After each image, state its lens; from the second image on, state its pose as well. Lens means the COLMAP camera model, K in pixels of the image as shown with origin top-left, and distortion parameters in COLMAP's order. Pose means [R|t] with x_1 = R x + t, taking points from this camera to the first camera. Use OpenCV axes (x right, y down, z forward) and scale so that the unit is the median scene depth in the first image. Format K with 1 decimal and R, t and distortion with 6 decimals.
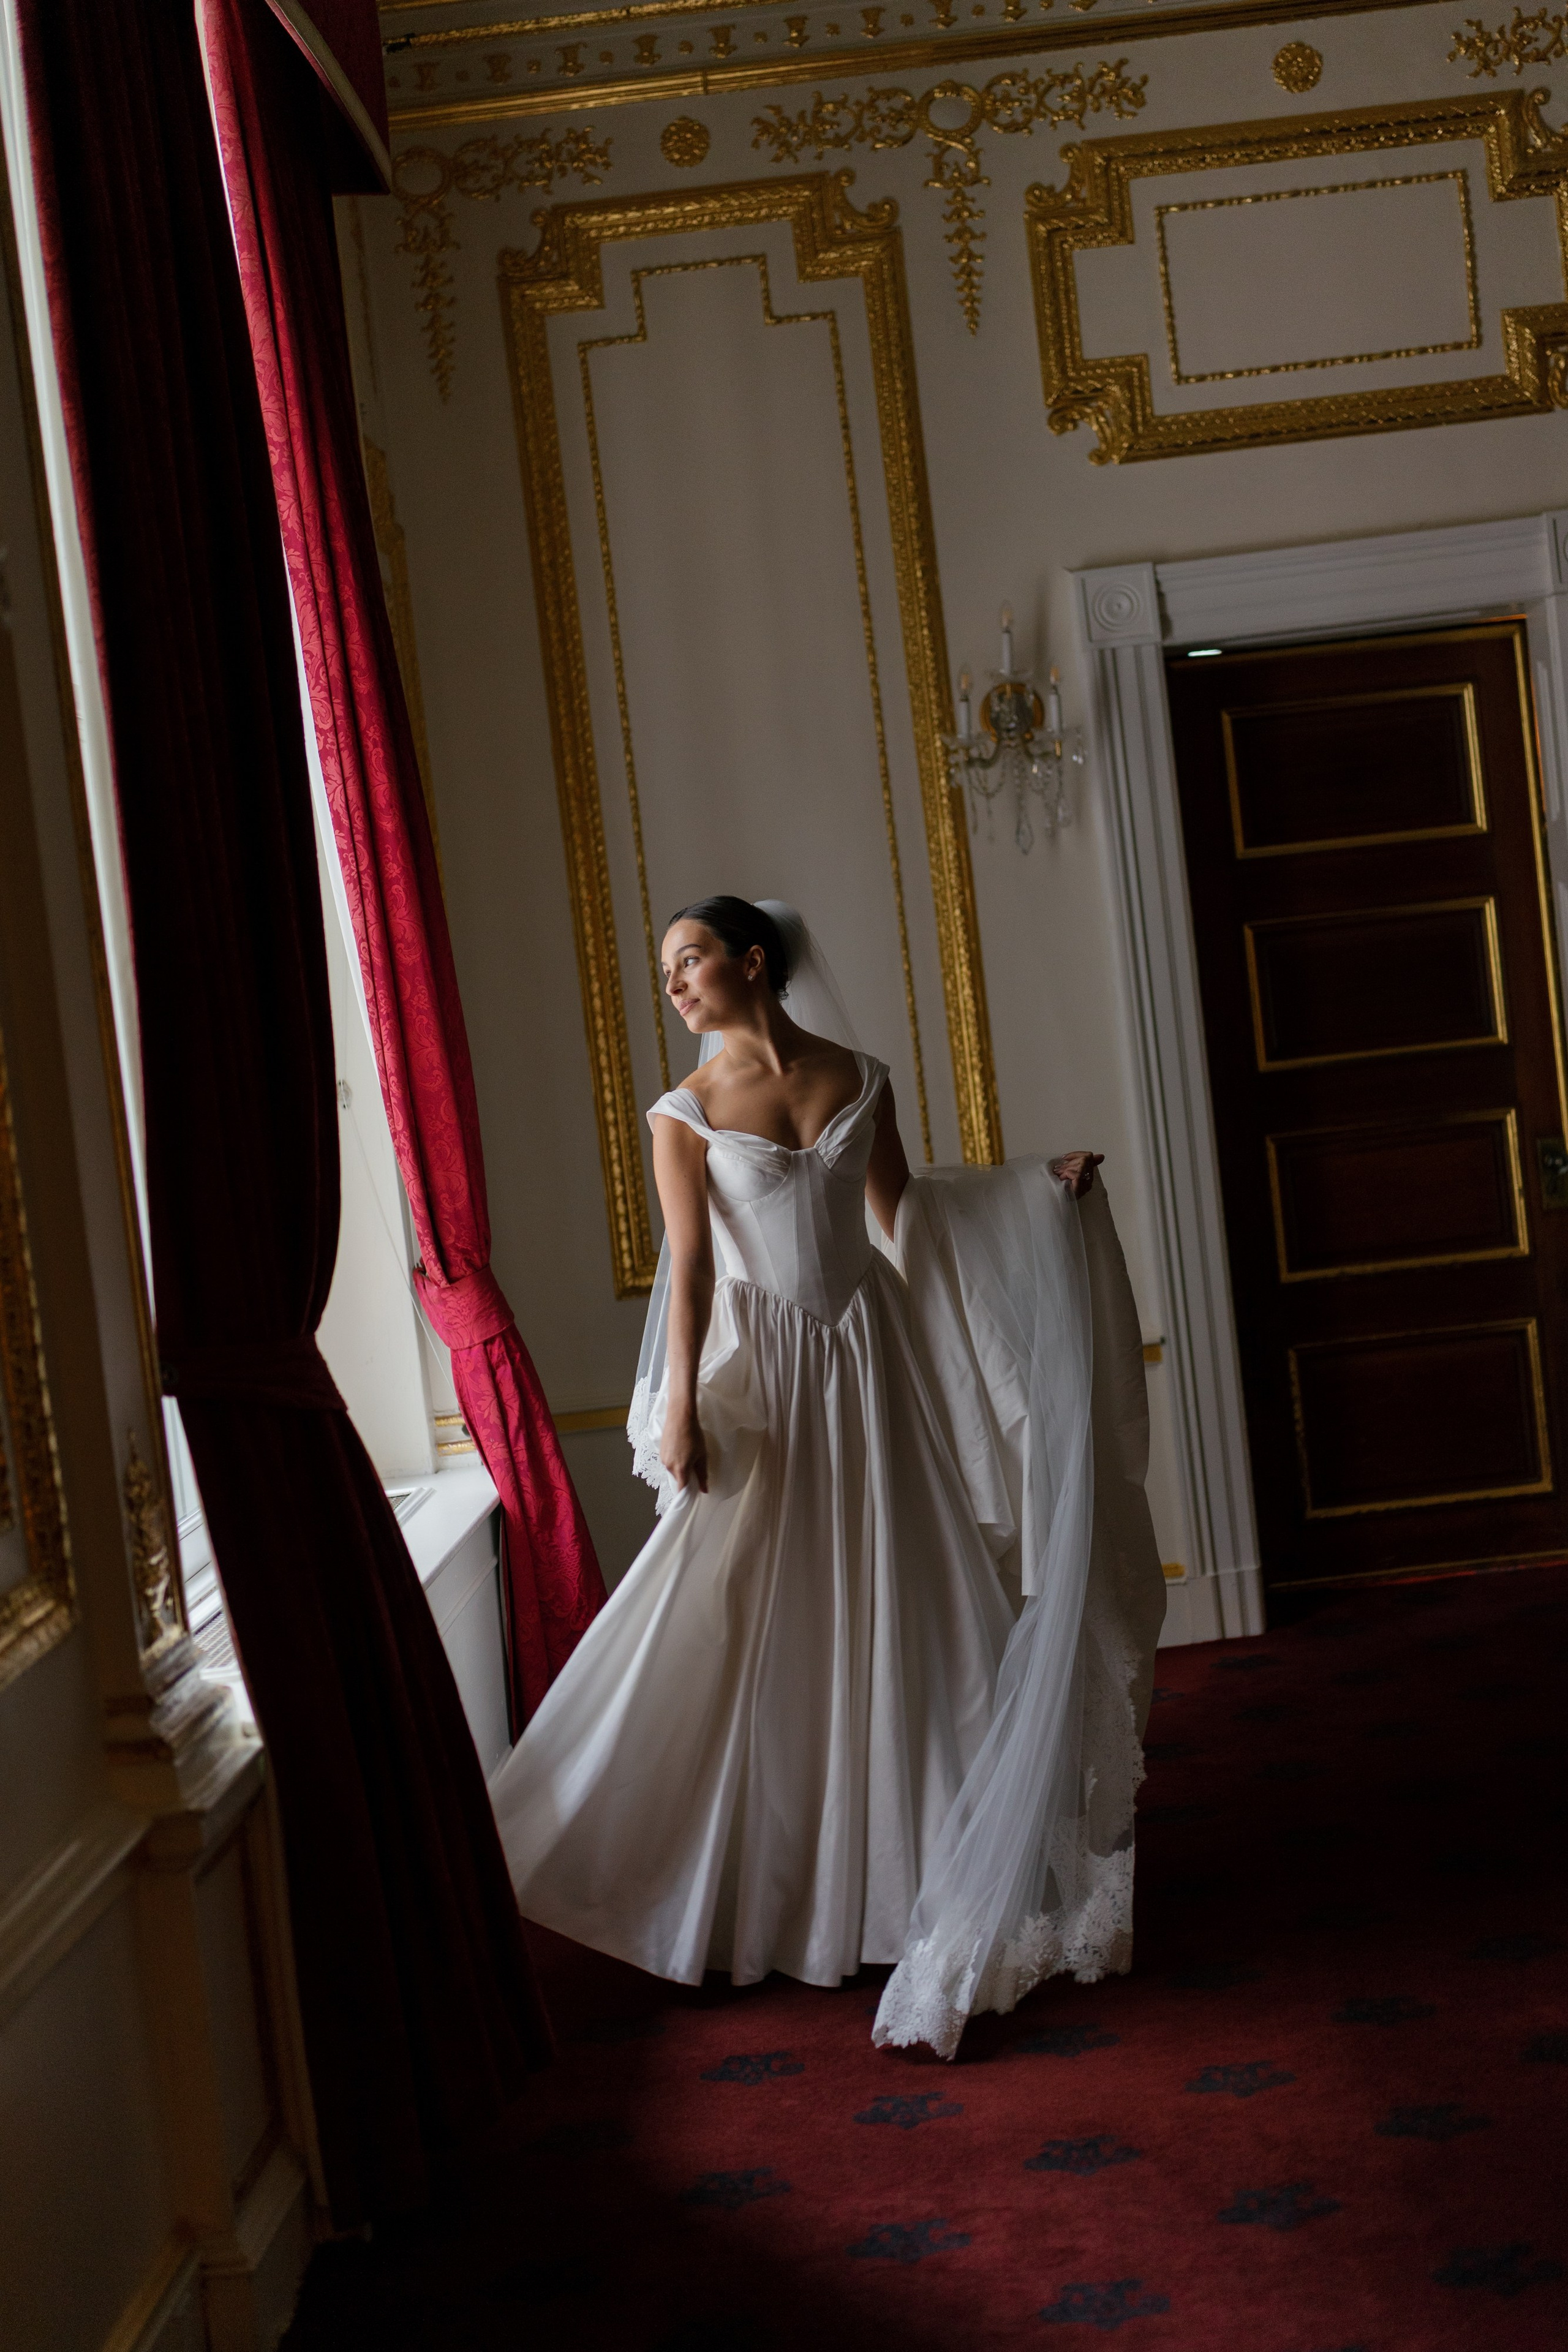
lens RADIAL K [[3240.8, 0, 845.7], [0, 3240.8, 1145.3], [0, 0, 1]] dist [0.008120, 0.003654]
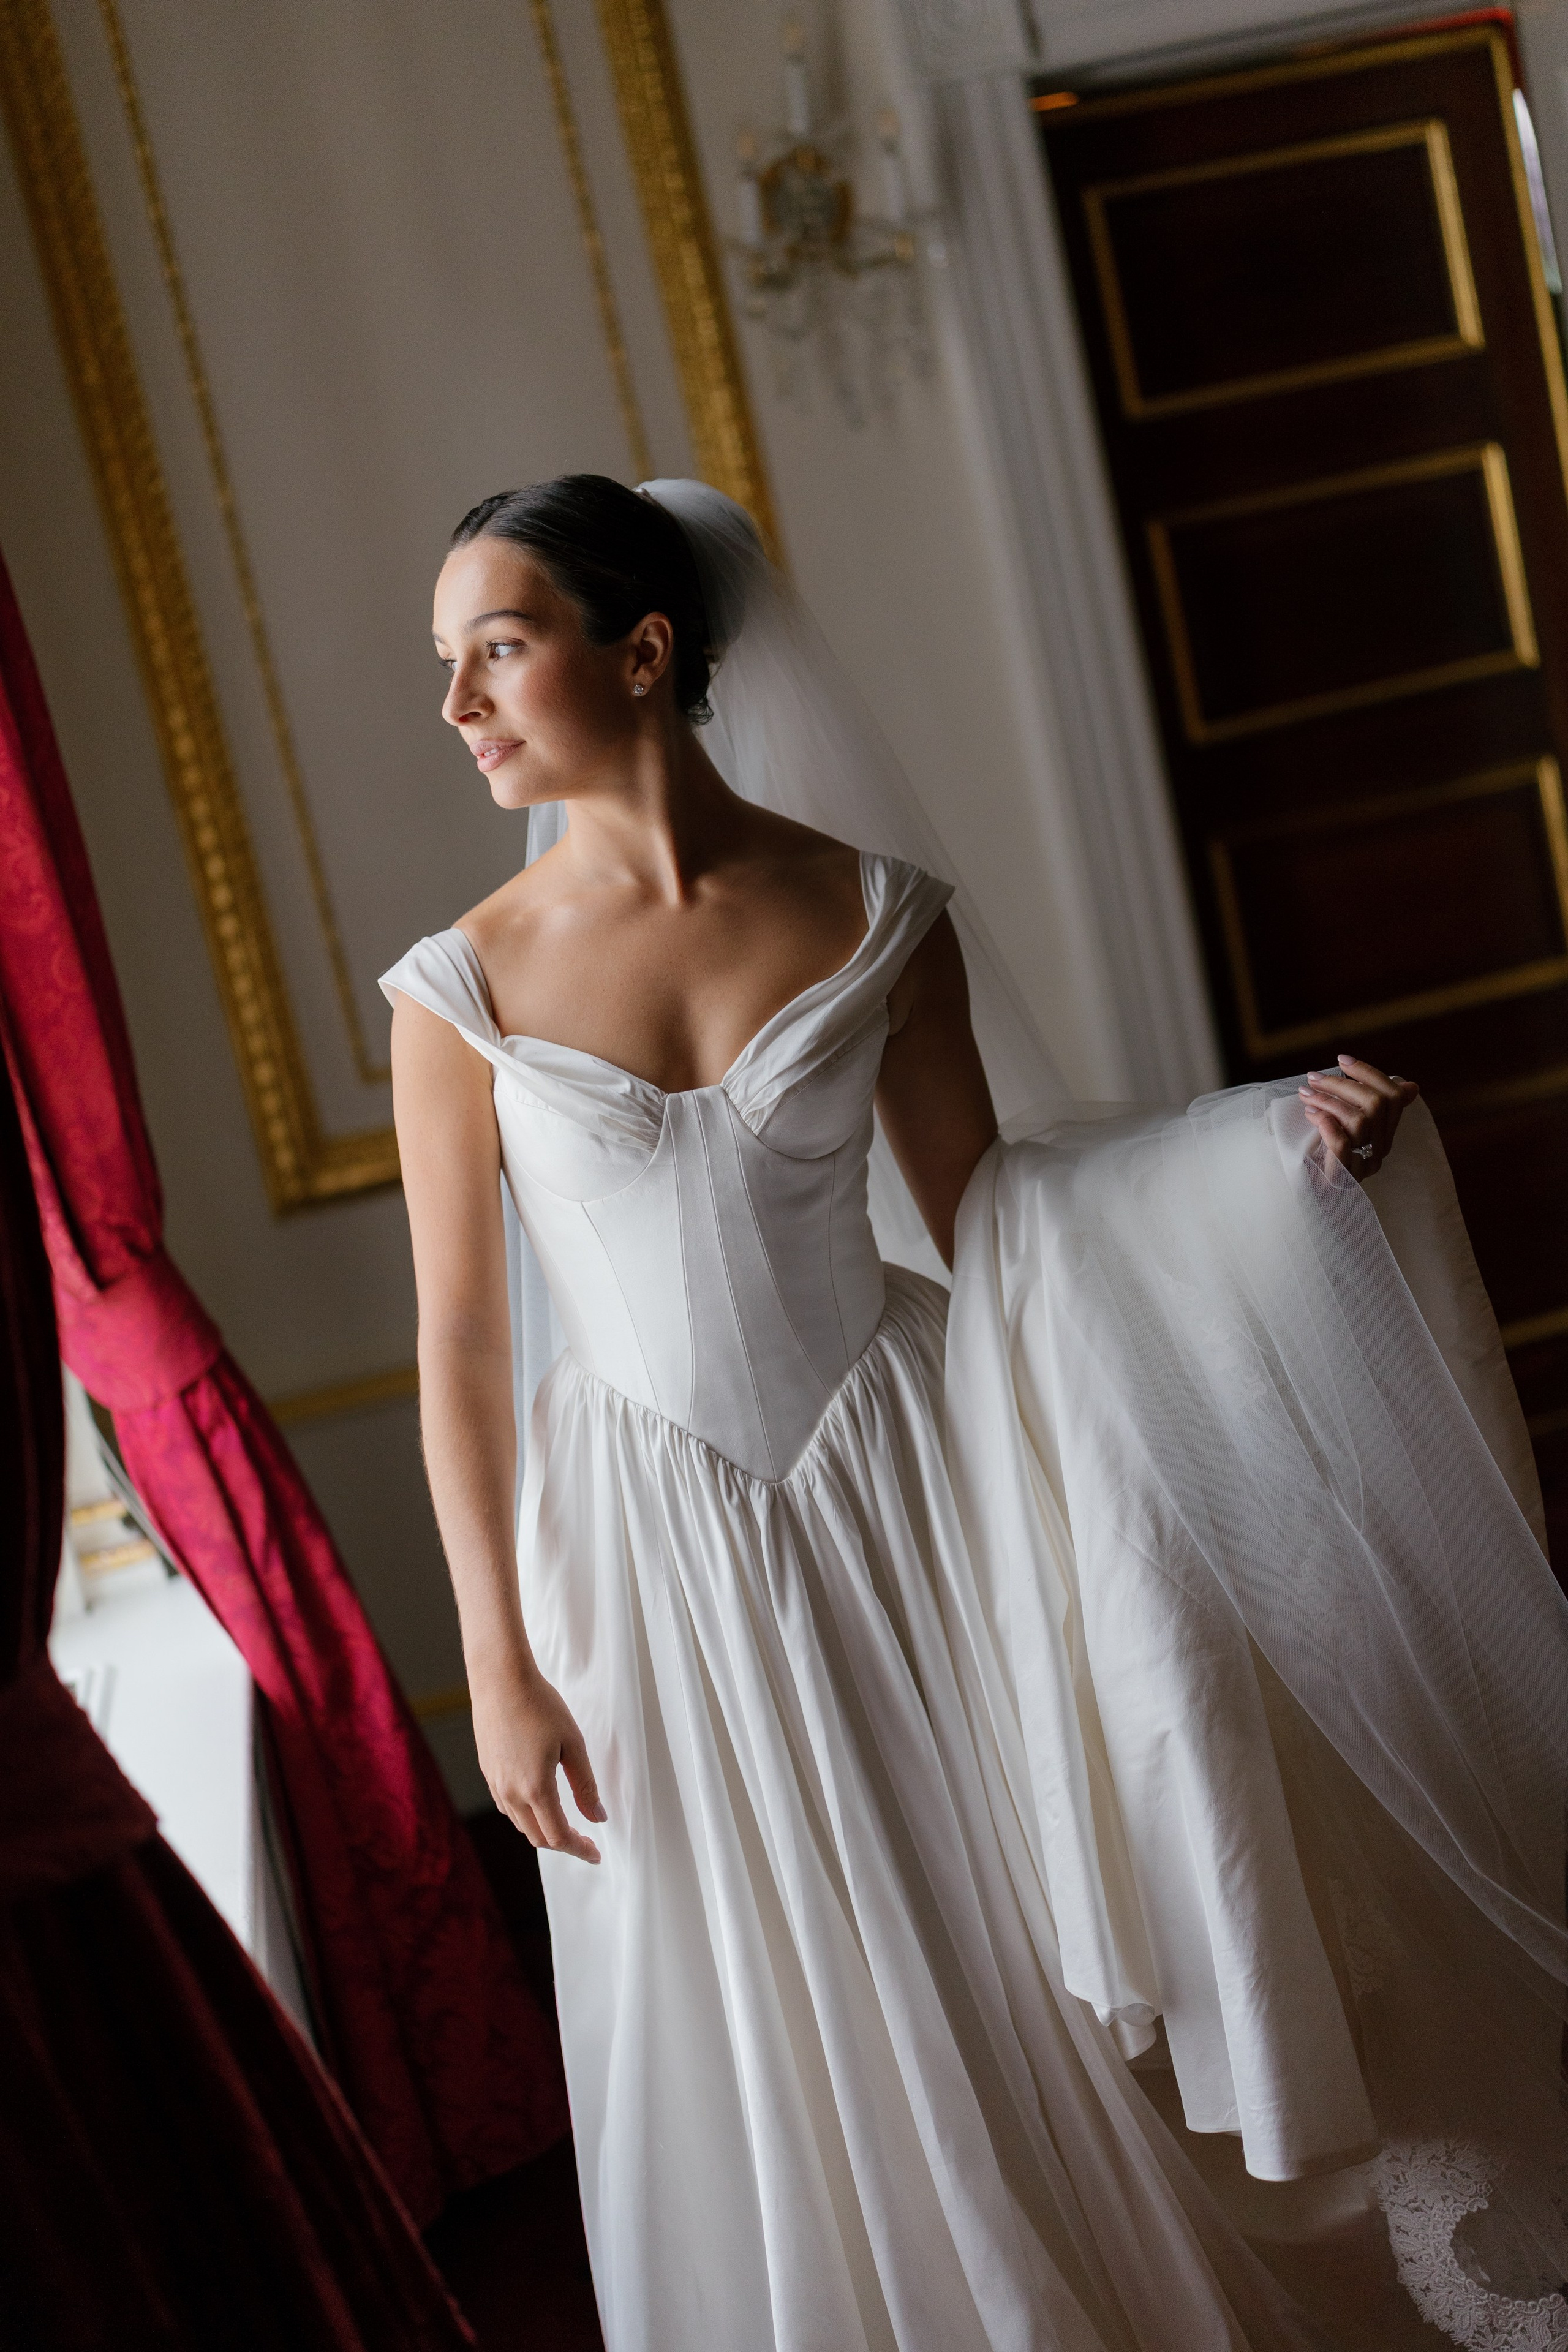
lens RADIAL K [[3239.1, 0, 793.7], [0, 3239.1, 1144.5], [0, 0, 1]] dist [0.010463, -0.009625]
pose [[0.974704, -0.129179, 0.182387, -0.088952], [0.113009, 0.988899, 0.096472, -0.016087], [-0.192825, -0.073420, 0.978483, 0.392983]]
